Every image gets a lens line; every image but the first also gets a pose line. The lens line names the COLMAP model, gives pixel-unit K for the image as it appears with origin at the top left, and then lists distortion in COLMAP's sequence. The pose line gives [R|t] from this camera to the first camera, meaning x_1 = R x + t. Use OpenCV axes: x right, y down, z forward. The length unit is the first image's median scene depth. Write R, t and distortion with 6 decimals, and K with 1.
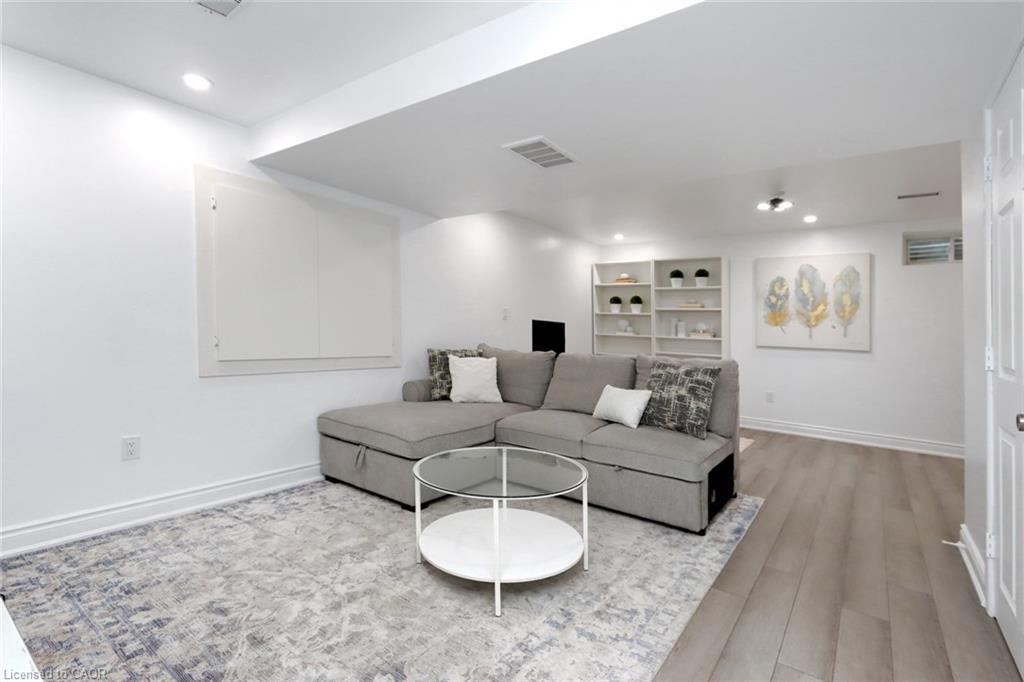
lens RADIAL K [[488.6, 0, 512.0], [0, 488.6, 341.0], [0, 0, 1]] dist [-0.000362, -0.000041]
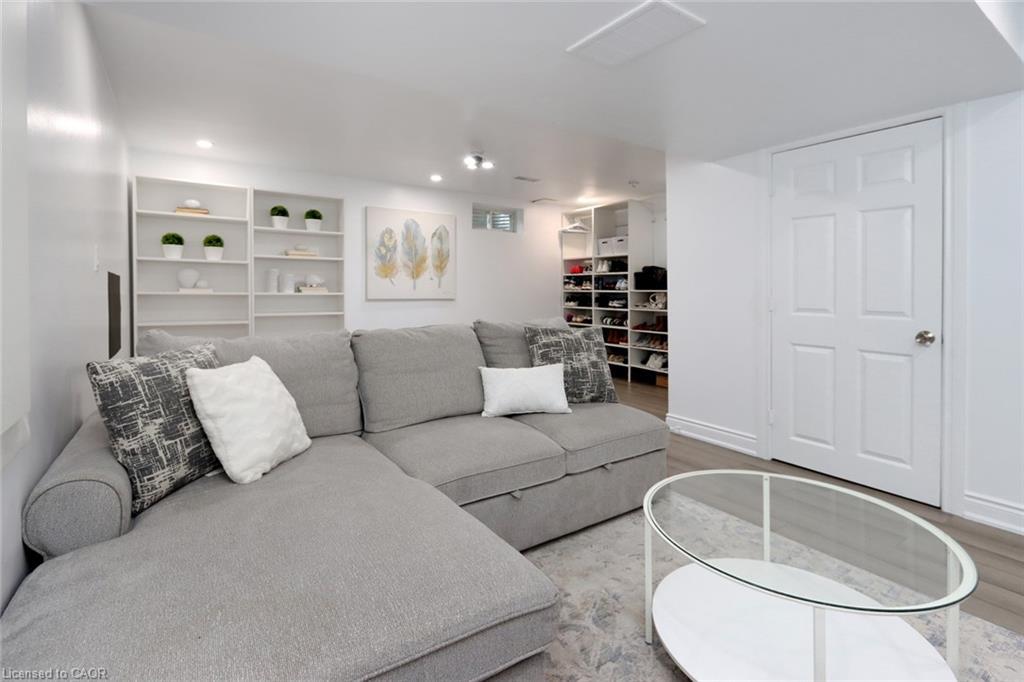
lens RADIAL K [[482.0, 0, 511.8], [0, 482.0, 278.1], [0, 0, 1]] dist [0.000821, 0.000084]
pose [[0.323243, -0.012972, 0.946227, -0.293946], [0.027008, 0.999625, 0.004478, -0.028086], [-0.945931, 0.024108, 0.323472, 0.453014]]
